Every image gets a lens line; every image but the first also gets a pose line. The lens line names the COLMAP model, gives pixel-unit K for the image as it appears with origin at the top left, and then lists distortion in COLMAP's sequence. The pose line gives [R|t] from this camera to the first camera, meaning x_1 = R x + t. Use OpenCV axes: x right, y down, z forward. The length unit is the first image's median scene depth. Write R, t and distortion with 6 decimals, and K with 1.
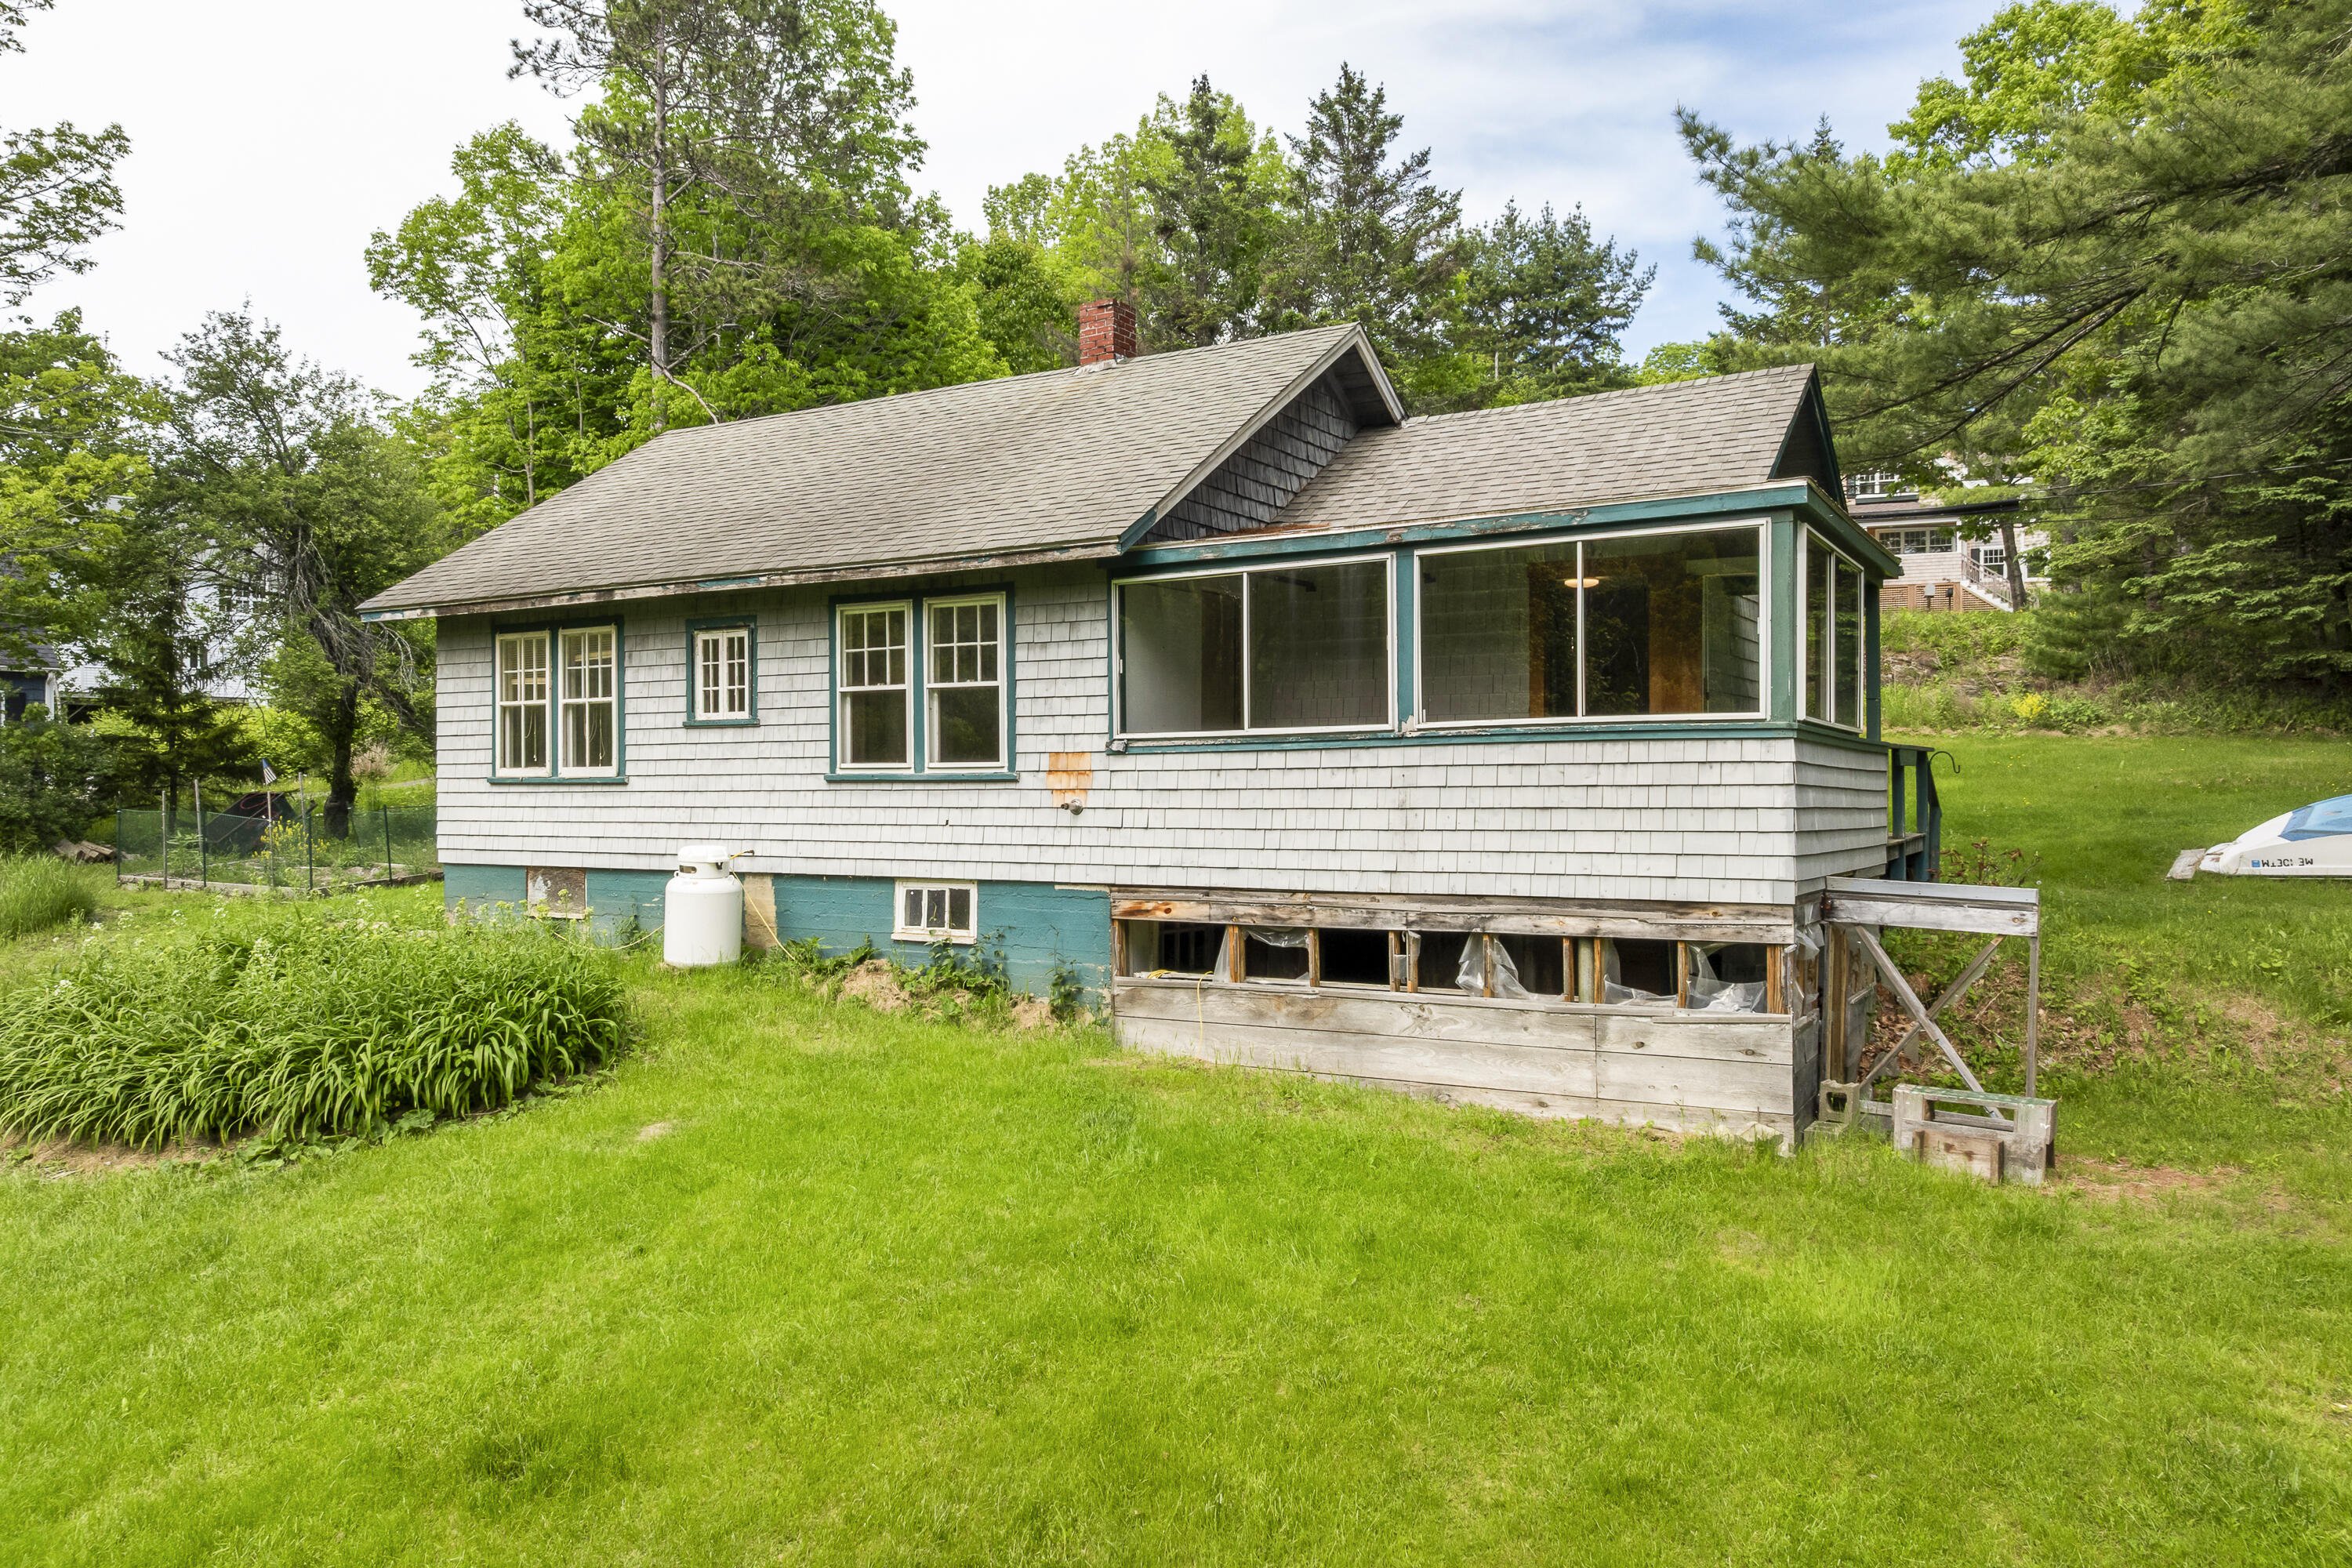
lens RADIAL K [[1649.0, 0, 1172.4], [0, 1649.0, 783.0], [0, 0, 1]] dist [-0.006165, 0.008083]
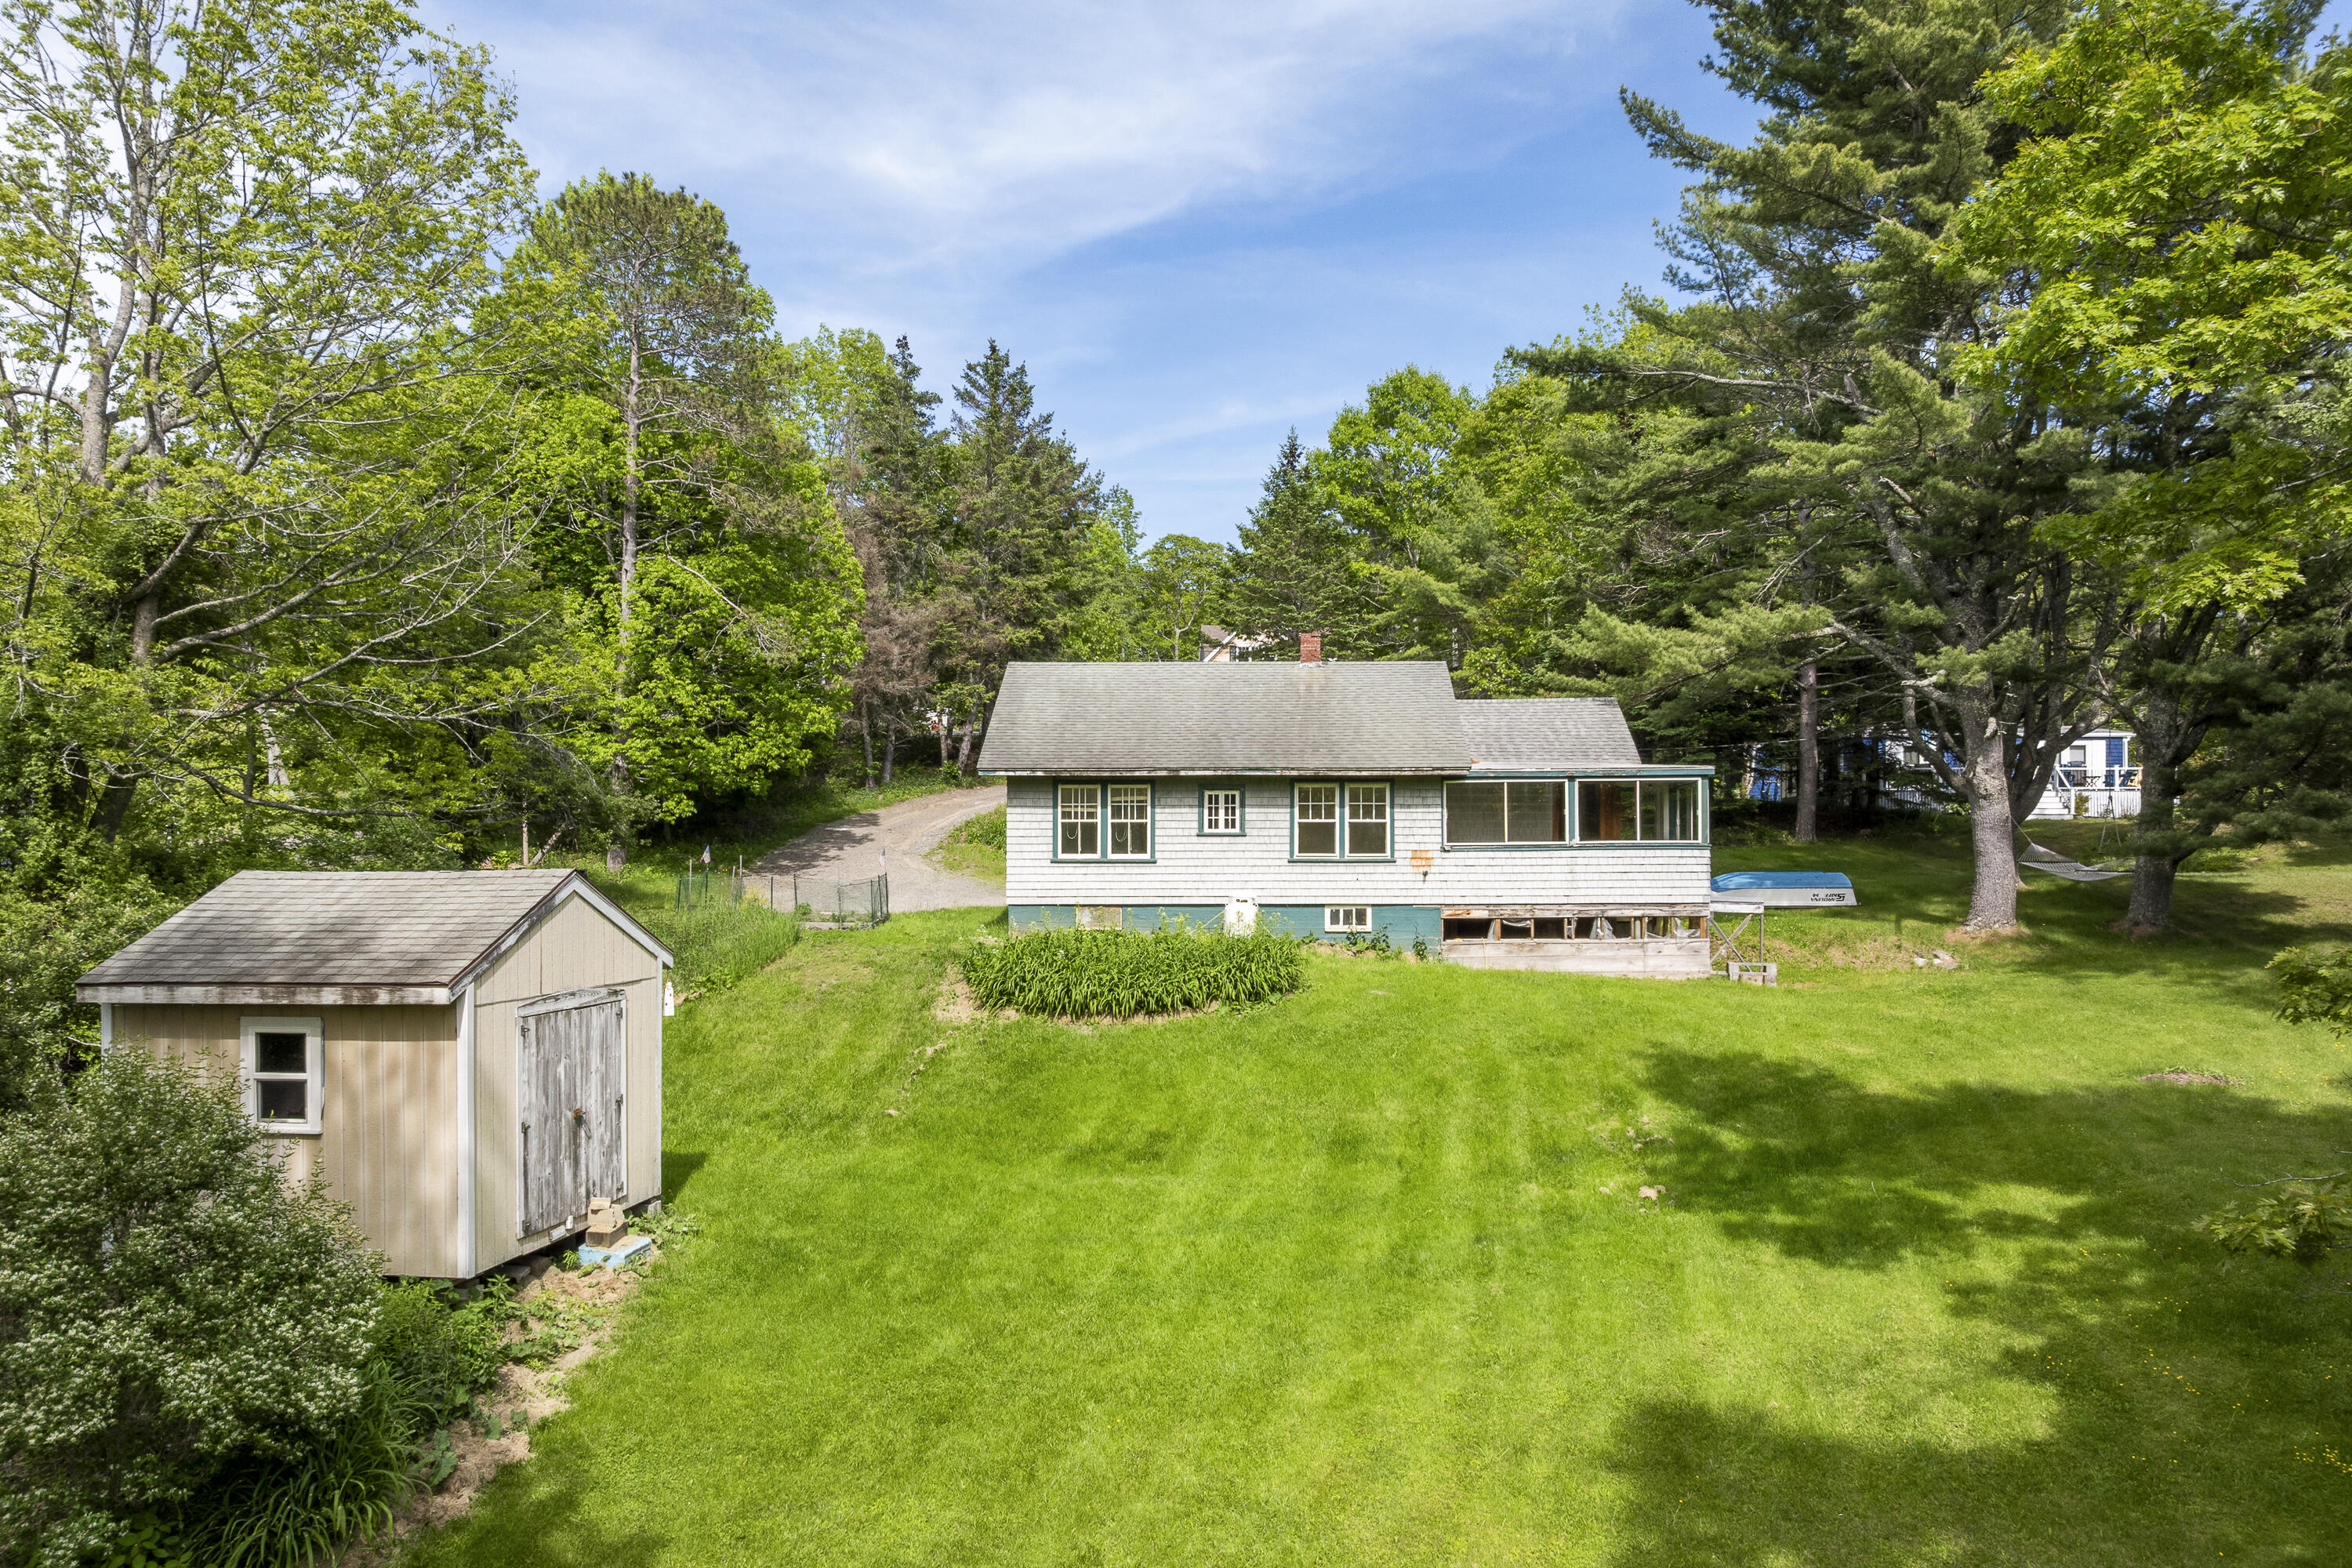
lens RADIAL K [[1649.0, 0, 1166.2], [0, 1649.0, 793.3], [0, 0, 1]] dist [-0.006165, 0.008083]
pose [[0.884220, 0.026871, 0.466296, -1.462689], [-0.003566, 0.998703, -0.050790, 0.021255], [-0.467056, 0.043246, 0.883169, -0.938765]]
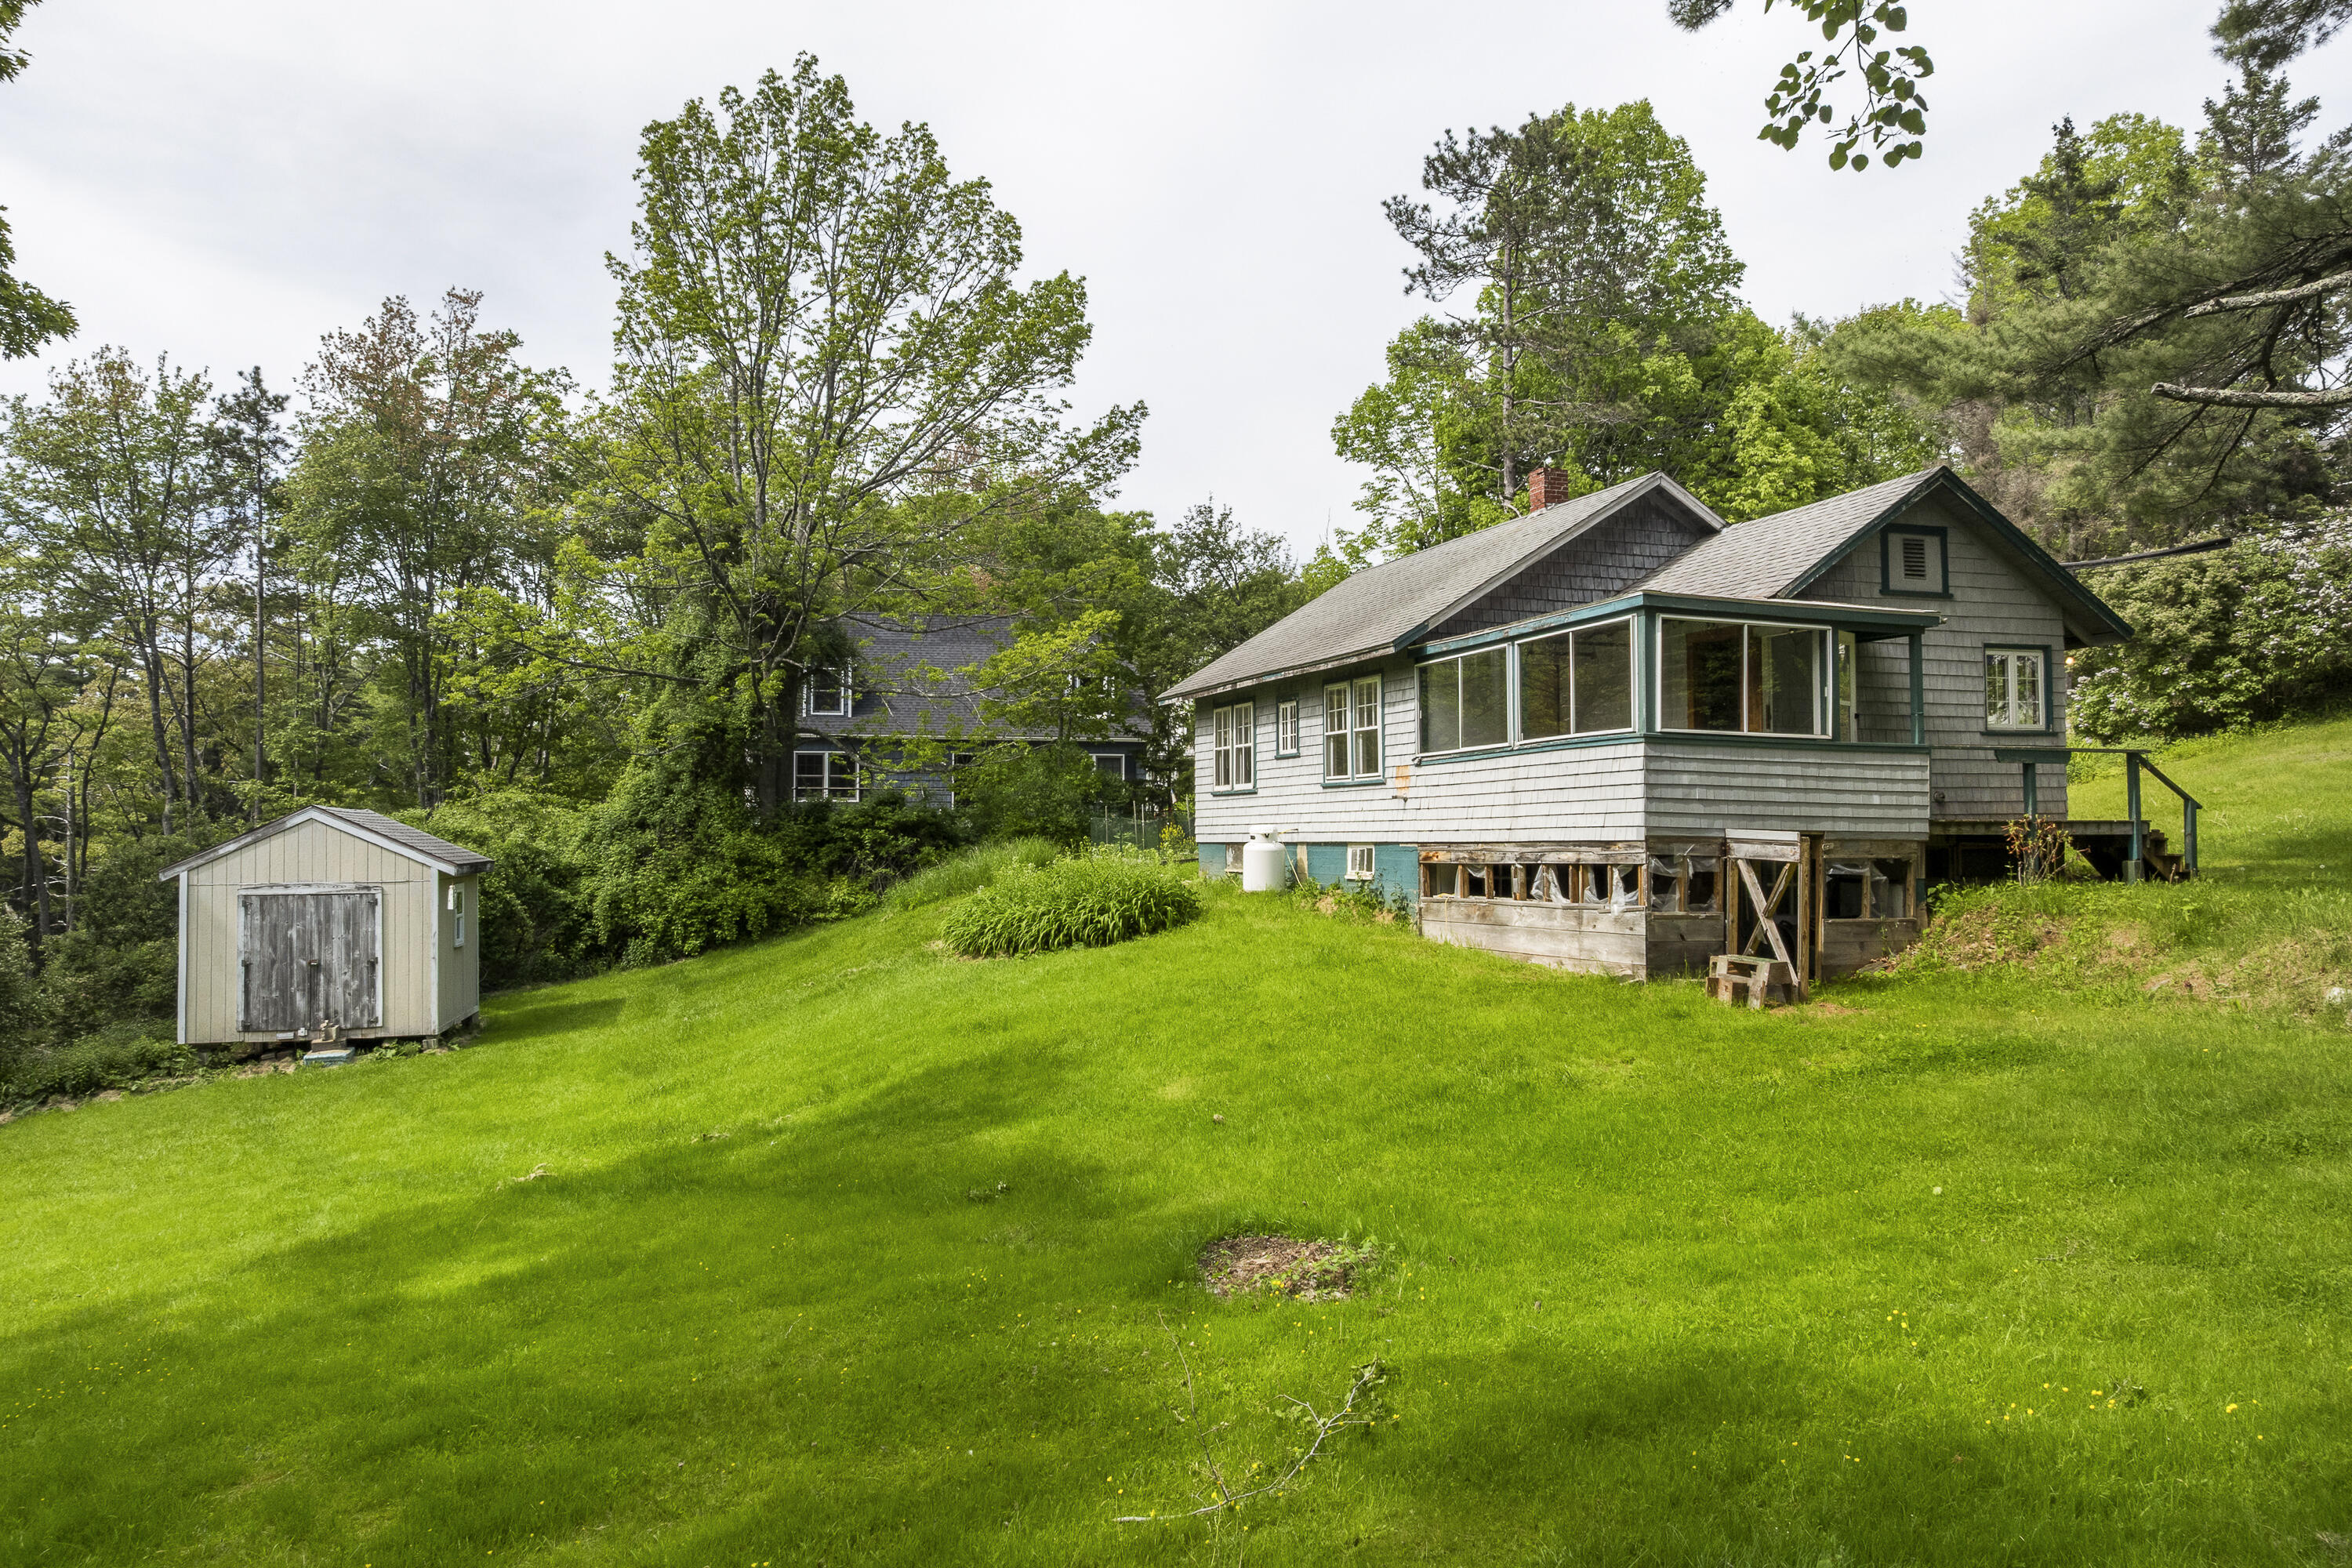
lens RADIAL K [[1649.0, 0, 1165.7], [0, 1649.0, 790.6], [0, 0, 1]] dist [-0.006165, 0.008083]
pose [[0.776299, -0.014471, -0.630199, 0.783437], [-0.003021, 0.999640, -0.026675, 0.050954], [0.630358, 0.022612, 0.775975, -0.459639]]
